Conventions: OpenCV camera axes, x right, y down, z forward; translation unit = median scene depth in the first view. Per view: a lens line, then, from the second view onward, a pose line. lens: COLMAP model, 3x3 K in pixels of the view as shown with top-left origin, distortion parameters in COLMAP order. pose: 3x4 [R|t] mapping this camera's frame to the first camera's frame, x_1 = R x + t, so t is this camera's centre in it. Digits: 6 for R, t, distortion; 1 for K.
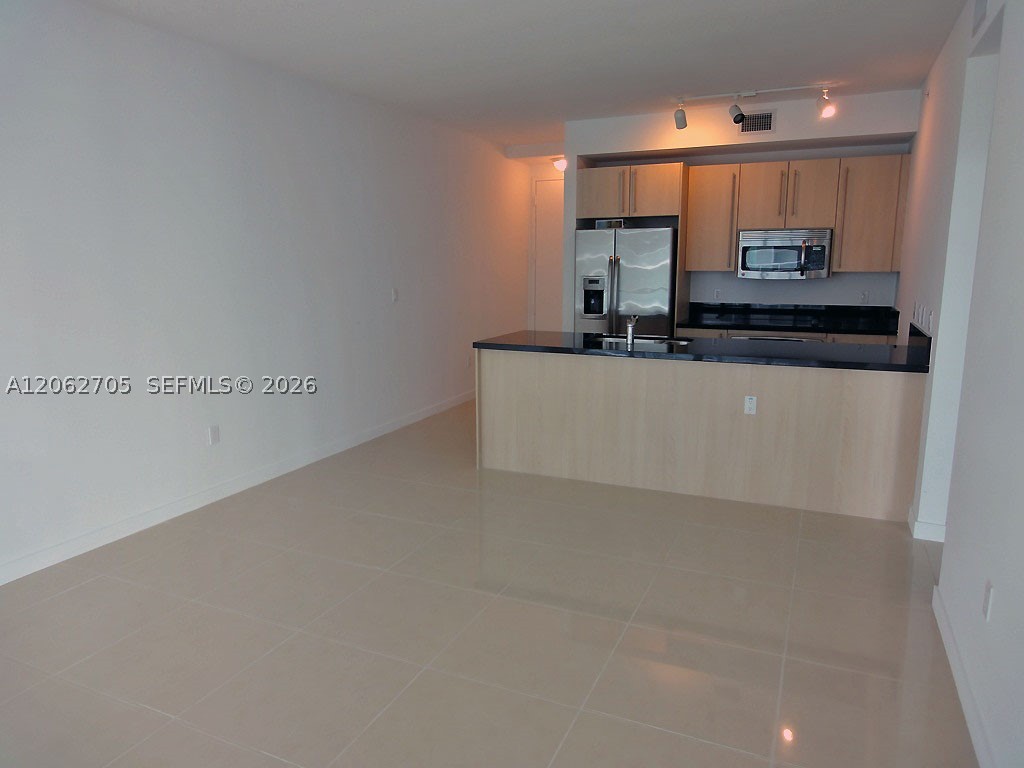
lens RADIAL K [[693.0, 0, 511.3], [0, 693.0, 383.3], [0, 0, 1]] dist [0.001442, 0.005864]
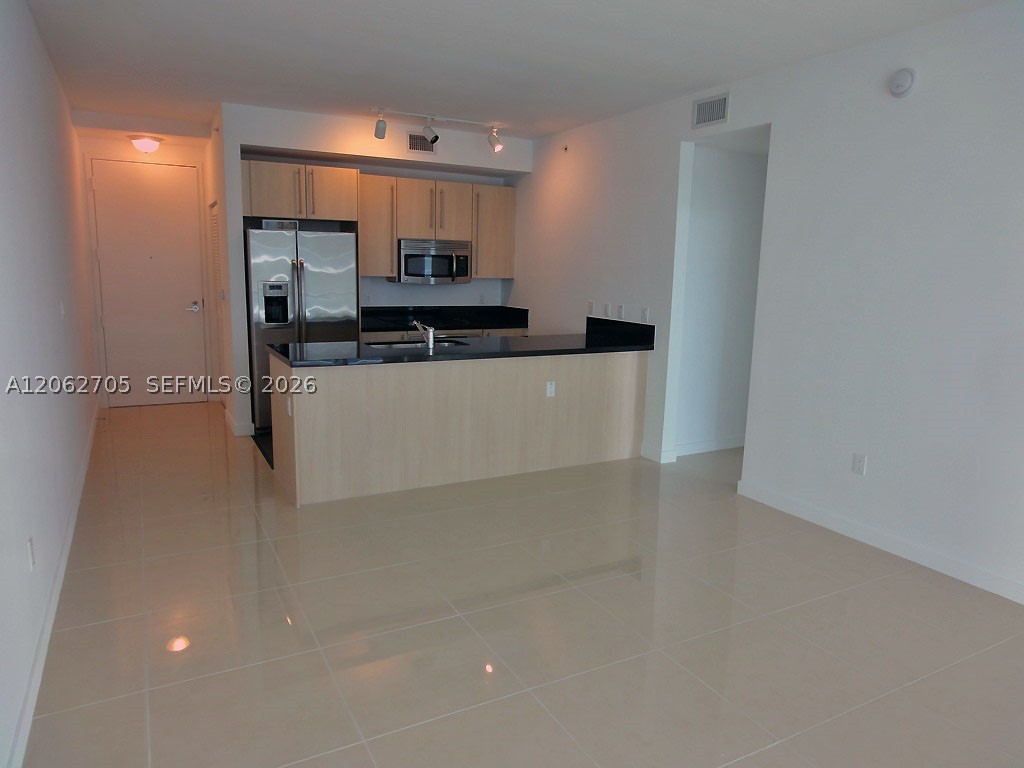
lens RADIAL K [[693.0, 0, 510.6], [0, 693.0, 385.9], [0, 0, 1]] dist [0.001442, 0.005864]
pose [[0.606535, -0.117018, 0.786398, -0.442971], [0.116786, 0.991493, 0.057462, -0.035592], [-0.786433, 0.056987, 0.615041, 0.212053]]
